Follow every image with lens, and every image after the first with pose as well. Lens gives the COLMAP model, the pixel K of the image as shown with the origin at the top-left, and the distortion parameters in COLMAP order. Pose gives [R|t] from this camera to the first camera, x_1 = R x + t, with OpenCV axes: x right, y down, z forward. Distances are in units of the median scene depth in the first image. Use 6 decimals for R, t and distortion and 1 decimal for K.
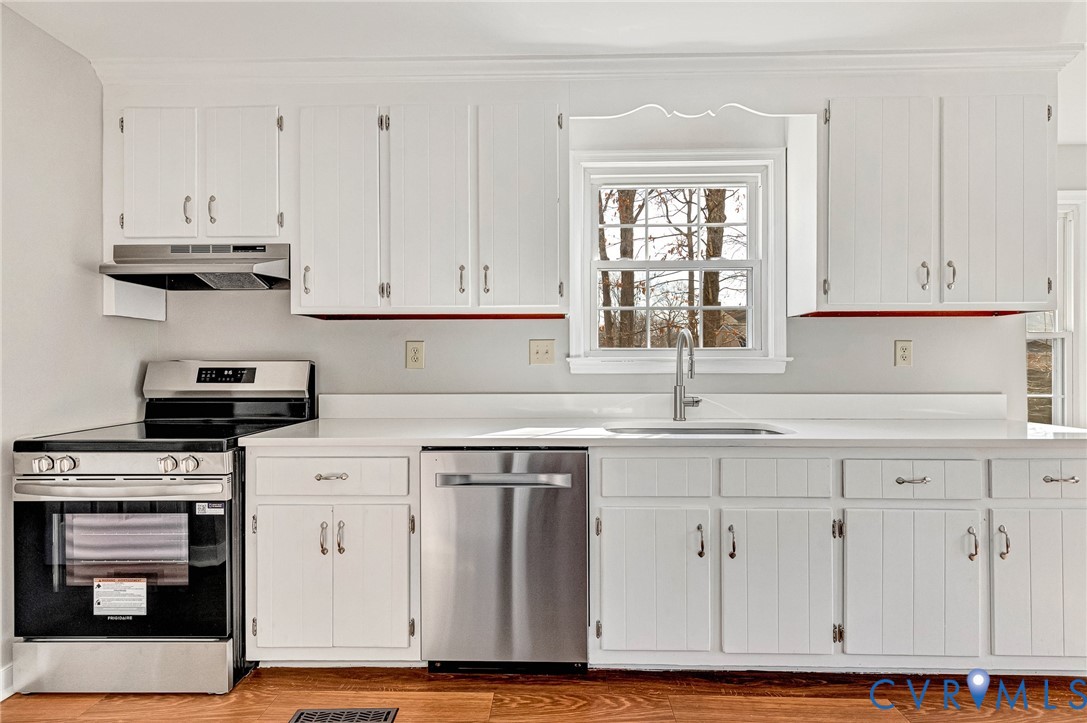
lens RADIAL K [[503.5, 0, 545.1], [0, 503.5, 365.4], [0, 0, 1]] dist [0.001936, 0.000259]
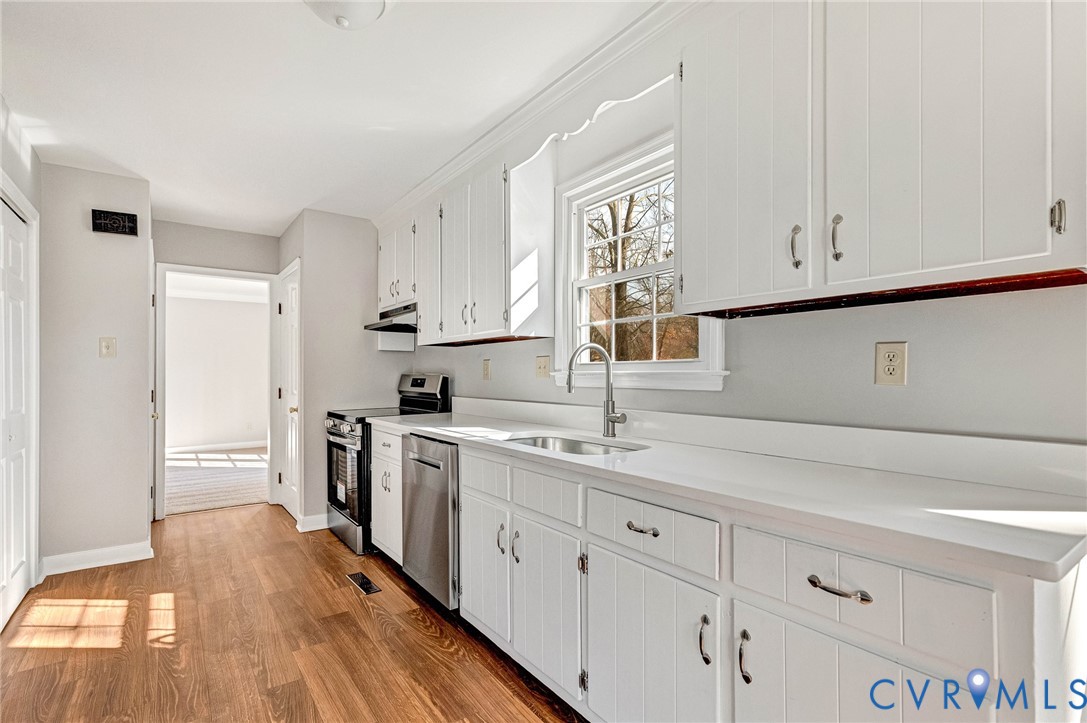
lens RADIAL K [[520.9, 0, 545.5], [0, 520.9, 369.5], [0, 0, 1]] dist [0.004121, -0.000317]
pose [[0.607961, -0.004519, -0.793954, 1.065393], [0.000040, 0.999984, -0.005660, -0.014957], [0.793967, 0.003409, 0.607951, 0.312750]]
